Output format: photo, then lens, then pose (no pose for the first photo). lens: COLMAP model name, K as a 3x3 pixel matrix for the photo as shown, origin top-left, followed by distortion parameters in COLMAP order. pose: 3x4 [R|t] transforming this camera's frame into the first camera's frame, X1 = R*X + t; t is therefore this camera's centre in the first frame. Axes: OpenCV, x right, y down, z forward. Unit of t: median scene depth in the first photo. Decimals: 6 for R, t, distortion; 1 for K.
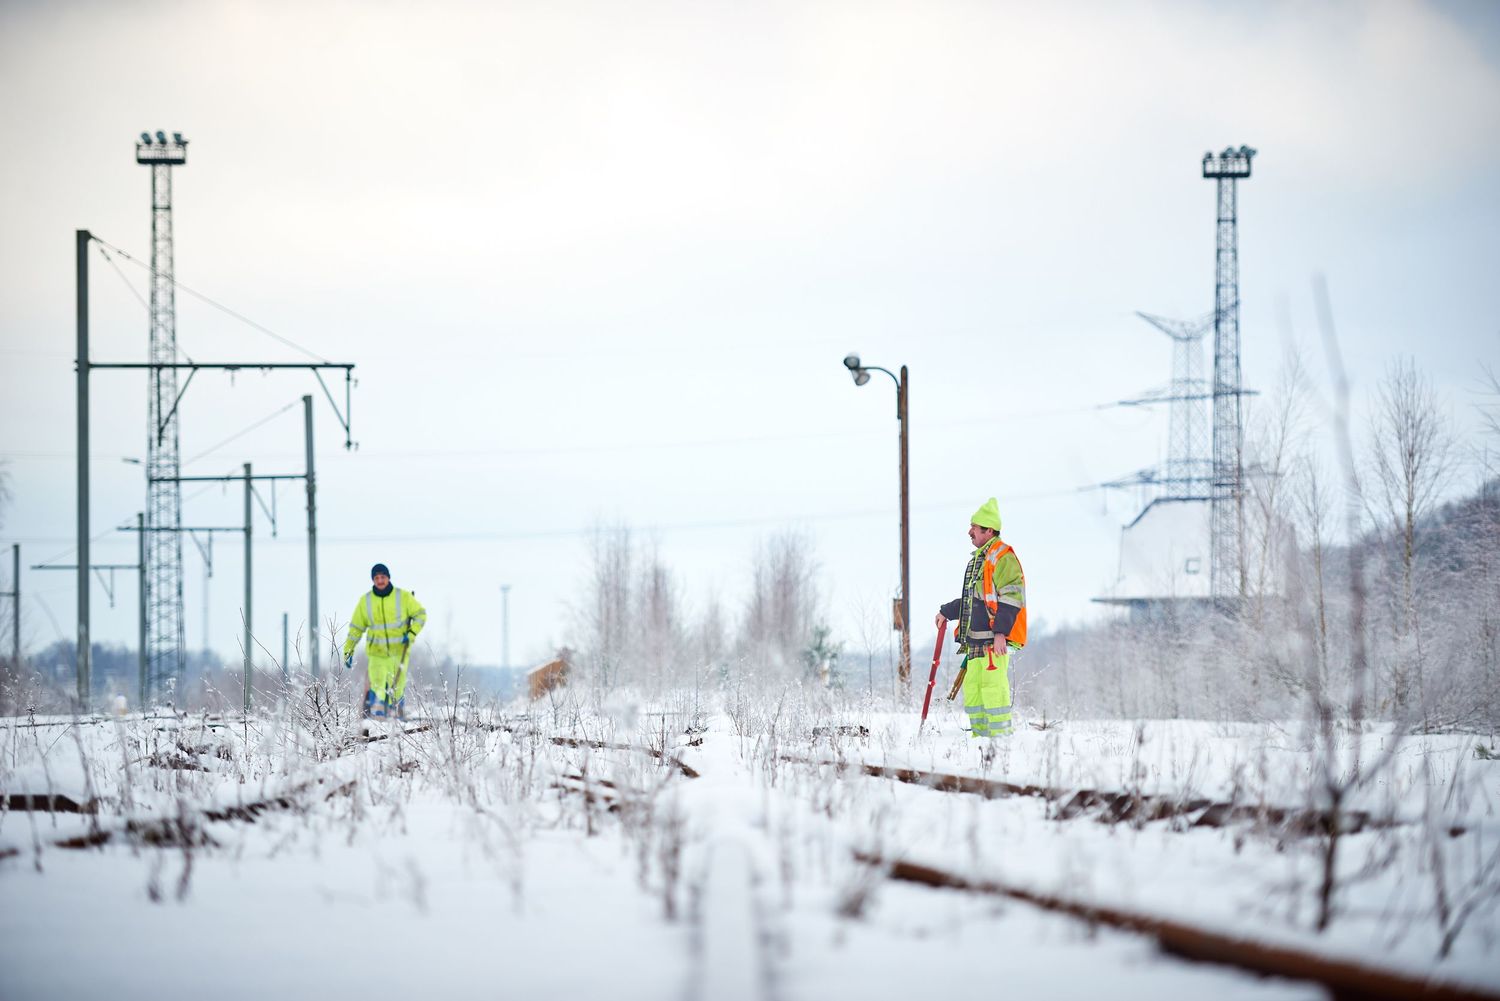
lens RADIAL K [[4800.3, 0, 750.0], [0, 4800.3, 500.9], [0, 0, 1]] dist [0.255454, 0.000000]
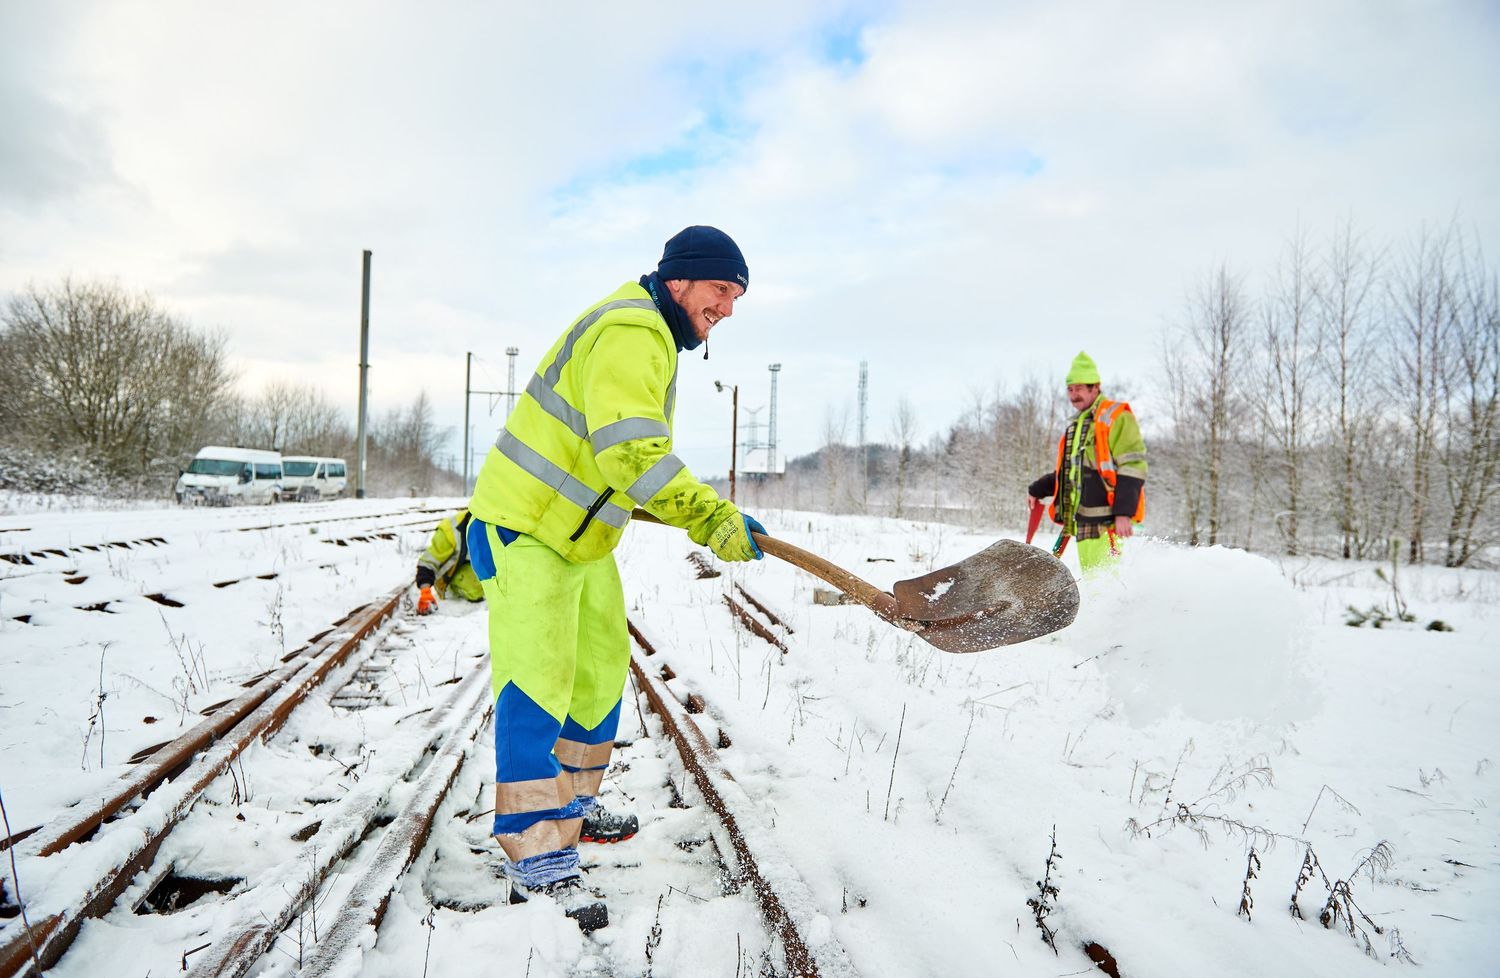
lens RADIAL K [[1060.7, 0, 750.2], [0, 1060.7, 491.0], [0, 0, 1]] dist [0.000424, -0.000271]
pose [[0.995445, 0.031702, 0.089915, -0.026736], [-0.035181, 0.998682, 0.037372, 0.019582], [-0.088612, -0.040365, 0.995248, 0.821374]]
